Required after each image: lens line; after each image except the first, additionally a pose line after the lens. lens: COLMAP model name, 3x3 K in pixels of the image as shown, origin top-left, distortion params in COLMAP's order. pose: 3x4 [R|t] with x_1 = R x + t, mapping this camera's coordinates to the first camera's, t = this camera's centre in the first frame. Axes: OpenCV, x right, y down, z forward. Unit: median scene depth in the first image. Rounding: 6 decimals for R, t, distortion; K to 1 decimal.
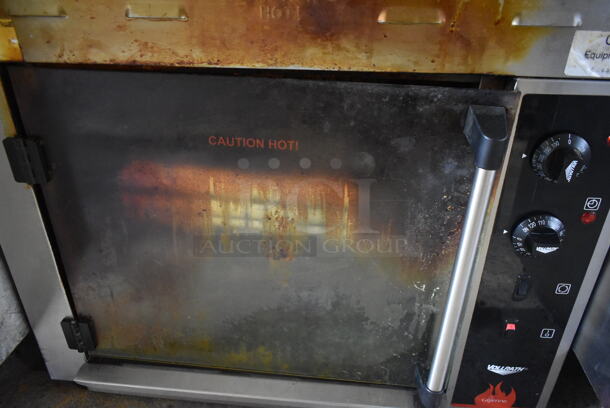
lens RADIAL K [[464.2, 0, 306.3], [0, 464.2, 203.0], [0, 0, 1]] dist [-0.027154, 0.012326]
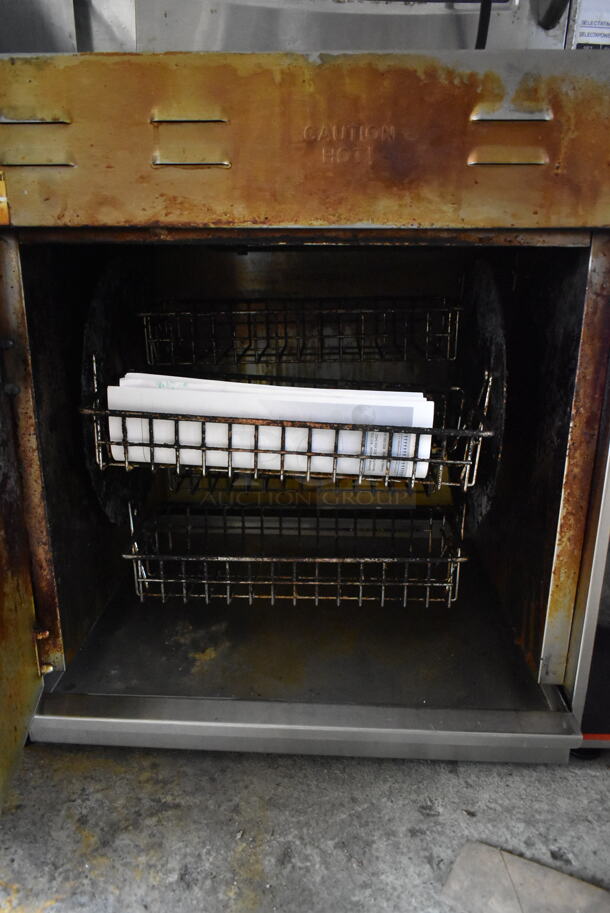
lens RADIAL K [[694.7, 0, 299.0], [0, 694.7, 453.5], [0, 0, 1]] dist [-0.027154, 0.012326]
pose [[0.999050, -0.019007, 0.039216, -0.183442], [0.026375, 0.980066, -0.196914, 0.313818], [-0.034692, 0.197762, 0.979636, -0.081116]]
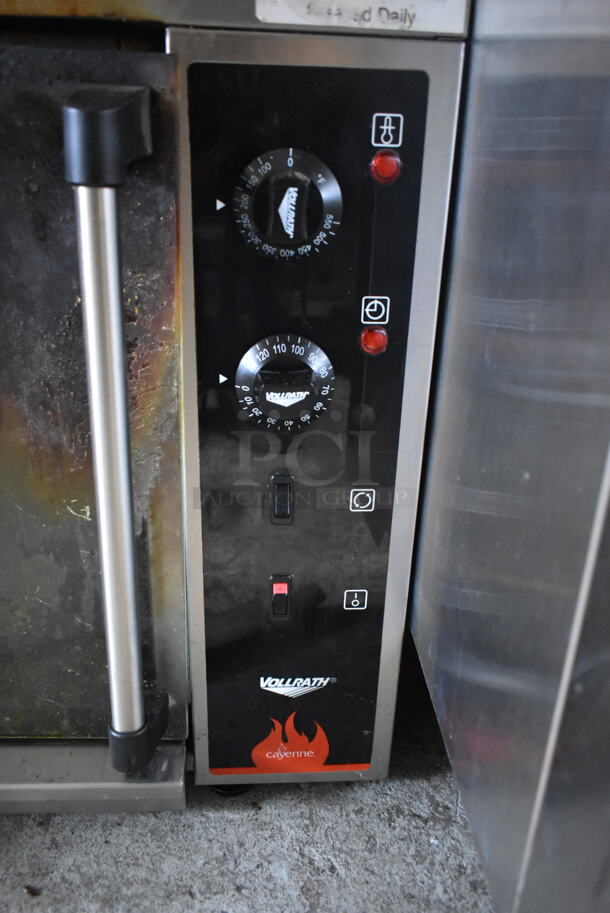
lens RADIAL K [[694.7, 0, 300.1], [0, 694.7, 451.7], [0, 0, 1]] dist [-0.027154, 0.012326]
pose [[0.988912, -0.033387, 0.144702, 0.450090], [0.049558, 0.992736, -0.109637, 0.254200], [-0.139991, 0.115592, 0.983382, 0.289168]]
